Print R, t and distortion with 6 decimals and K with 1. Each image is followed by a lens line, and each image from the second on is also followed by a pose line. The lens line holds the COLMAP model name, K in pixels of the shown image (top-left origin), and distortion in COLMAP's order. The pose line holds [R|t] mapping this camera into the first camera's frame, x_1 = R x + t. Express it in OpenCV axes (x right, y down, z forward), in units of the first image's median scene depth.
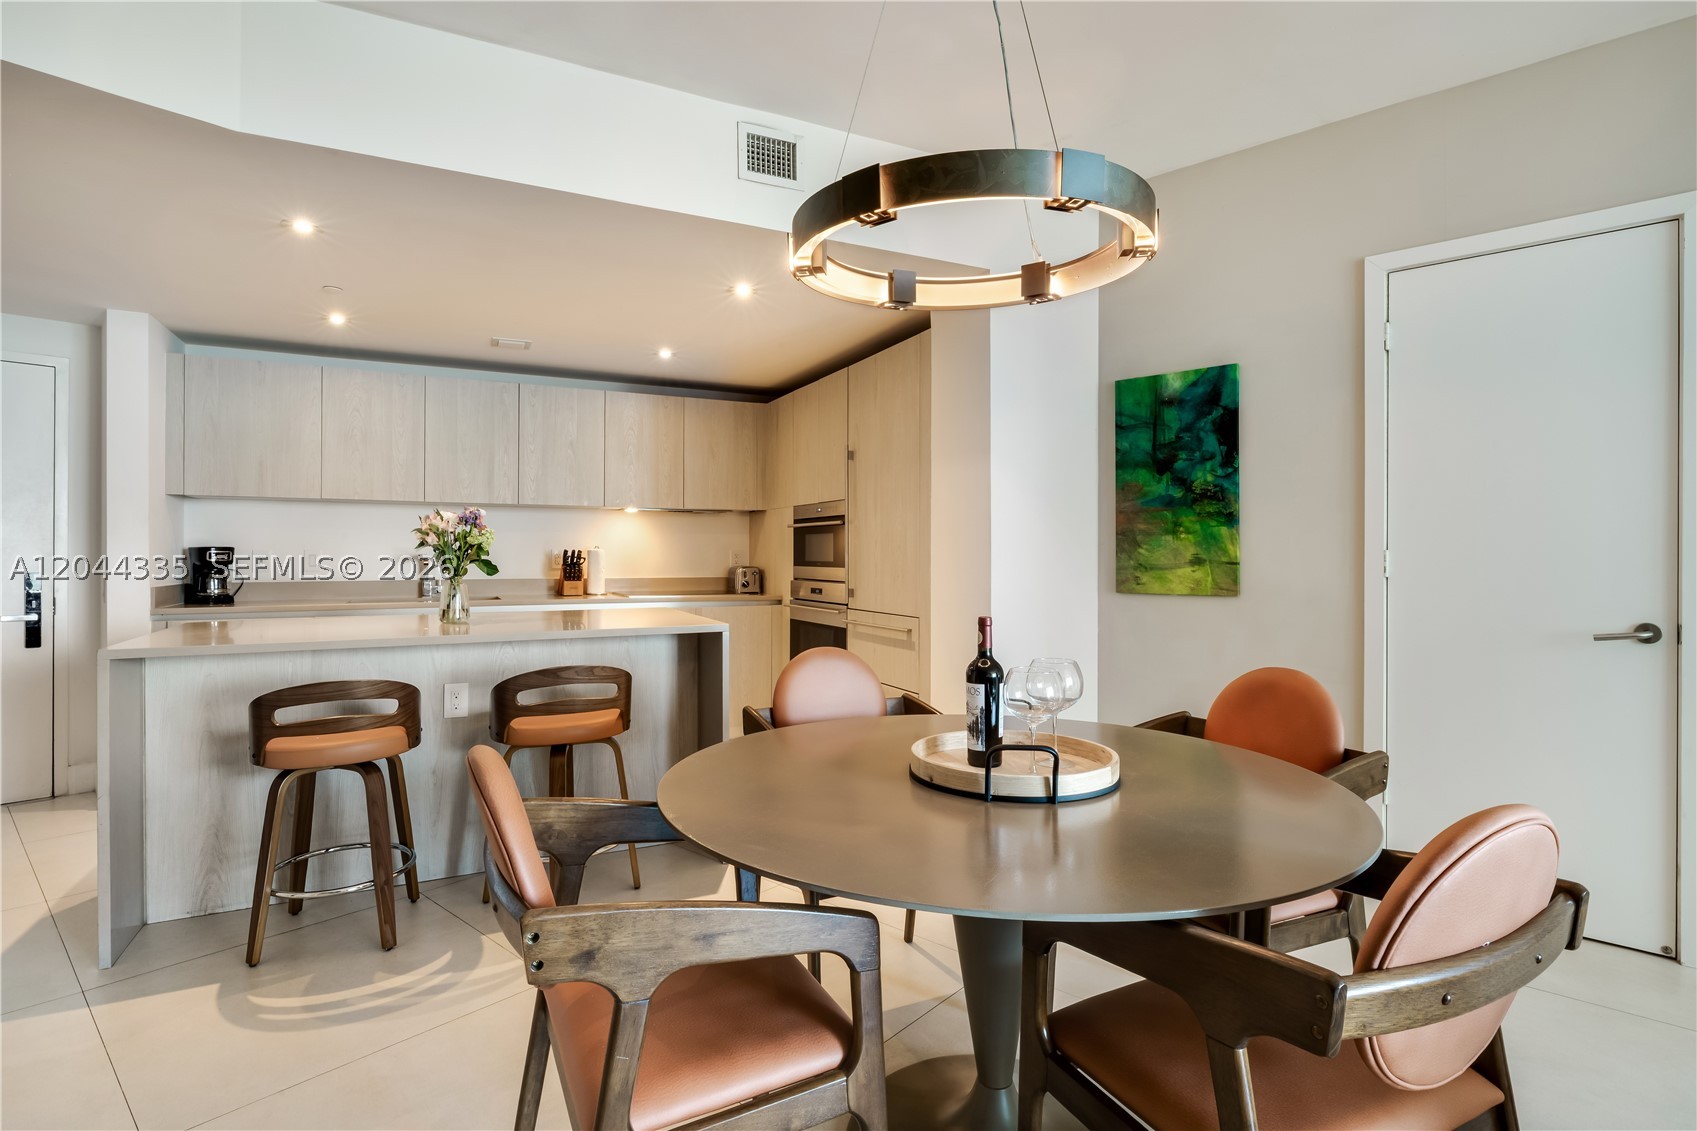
lens RADIAL K [[841.2, 0, 843.7], [0, 841.2, 556.0], [0, 0, 1]] dist [-0.005166, -0.000680]
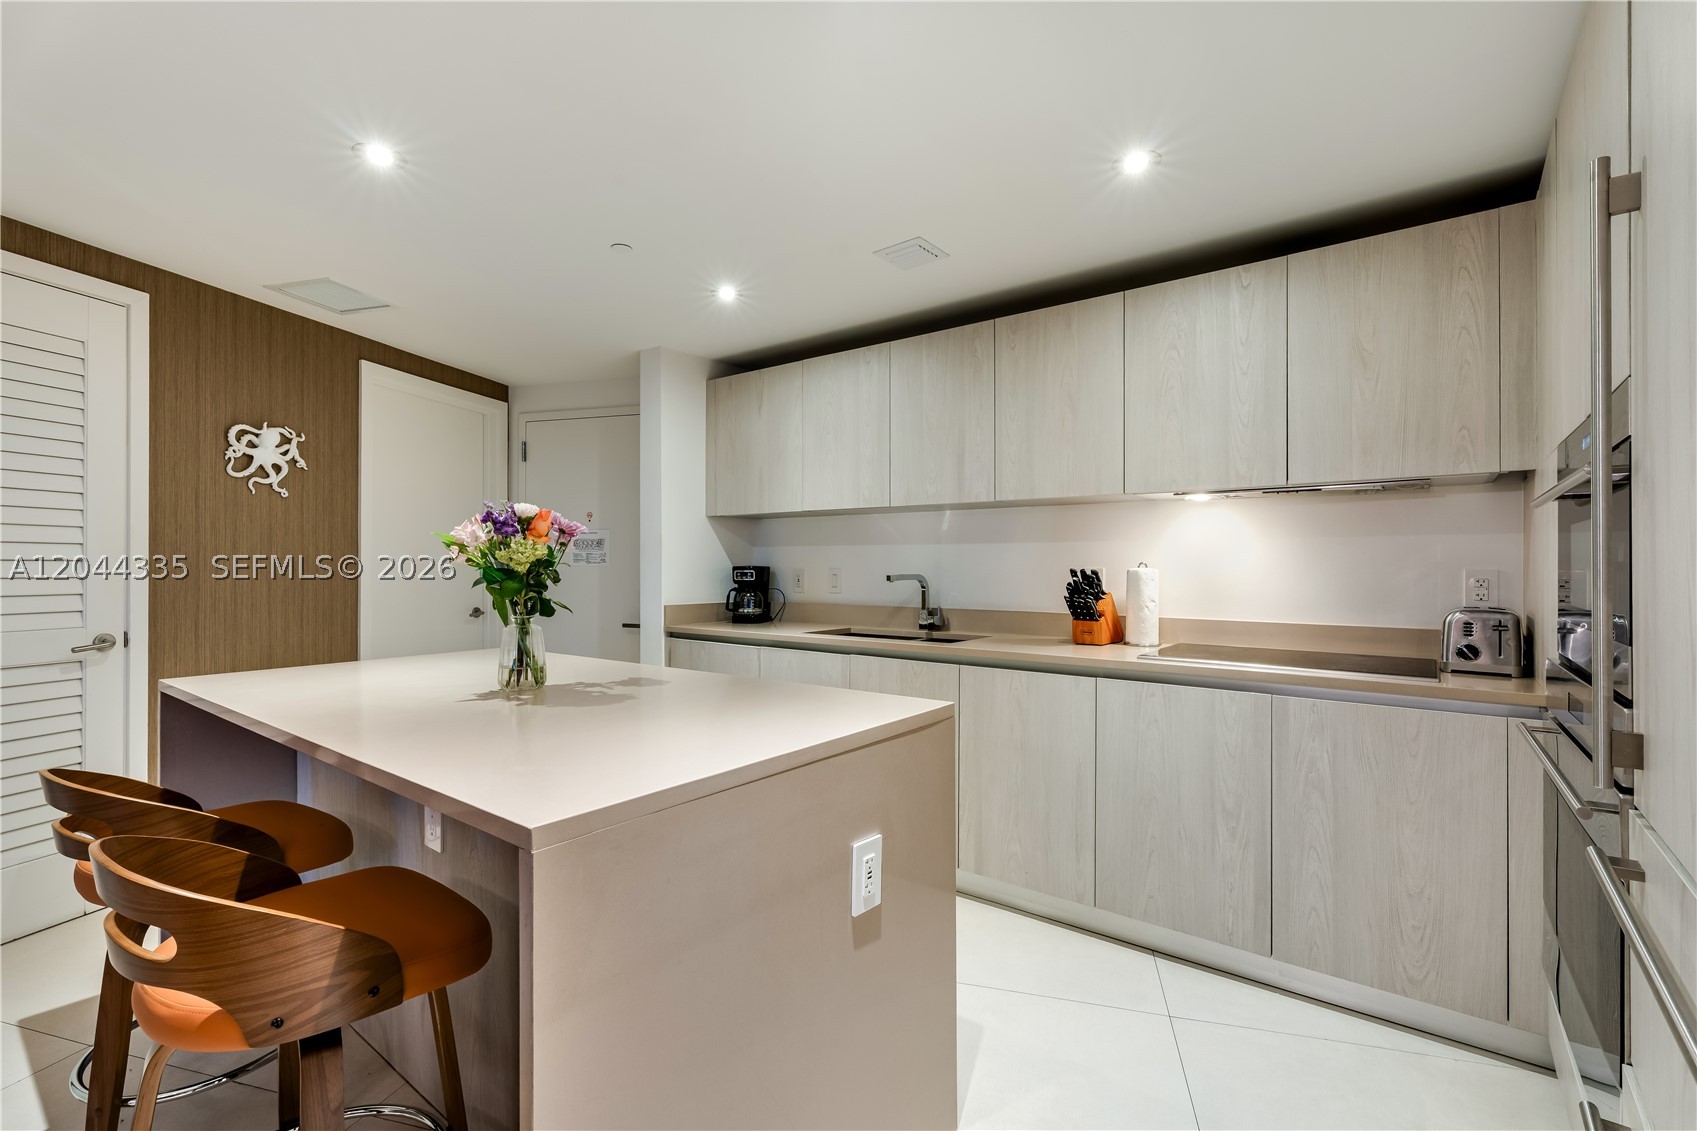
lens RADIAL K [[765.9, 0, 768.3], [0, 765.9, 560.1], [0, 0, 1]] dist [-0.009071, 0.000222]
pose [[0.425933, -0.006555, -0.904731, 0.129801], [-0.001650, 0.999966, -0.008022, -0.014558], [0.904753, 0.004910, 0.425908, 0.870499]]
